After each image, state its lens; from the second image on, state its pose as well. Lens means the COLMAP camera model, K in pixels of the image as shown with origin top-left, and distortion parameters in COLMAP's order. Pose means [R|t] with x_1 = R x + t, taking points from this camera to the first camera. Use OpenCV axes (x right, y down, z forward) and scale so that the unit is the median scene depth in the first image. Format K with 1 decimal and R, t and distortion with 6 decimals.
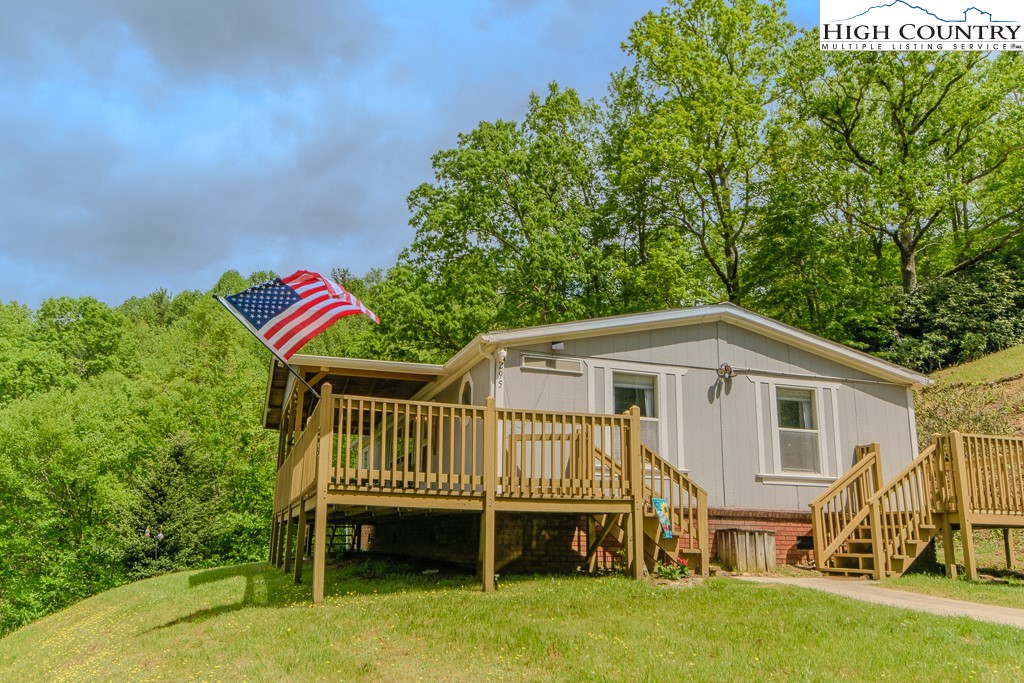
lens RADIAL K [[847.8, 0, 512.9], [0, 847.8, 336.0], [0, 0, 1]] dist [-0.012239, 0.006110]
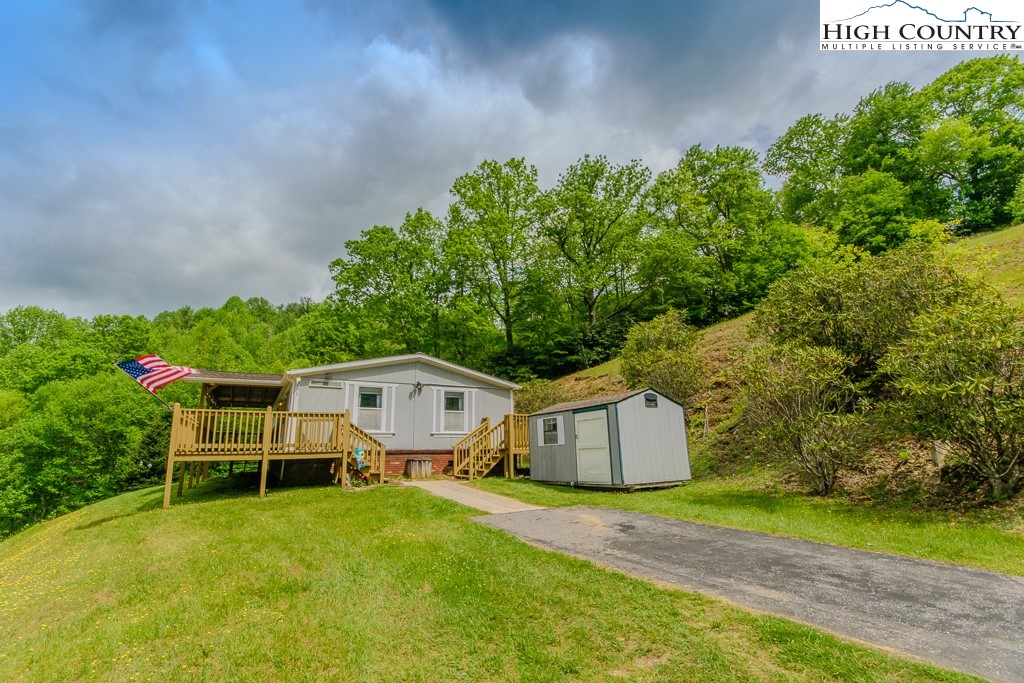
lens RADIAL K [[470.1, 0, 514.9], [0, 470.1, 344.1], [0, 0, 1]] dist [0.004742, -0.000901]
pose [[0.978944, 0.012645, 0.203738, 0.236143], [-0.015995, 0.999762, 0.014806, -0.079757], [-0.203502, -0.017753, 0.978914, -0.205749]]
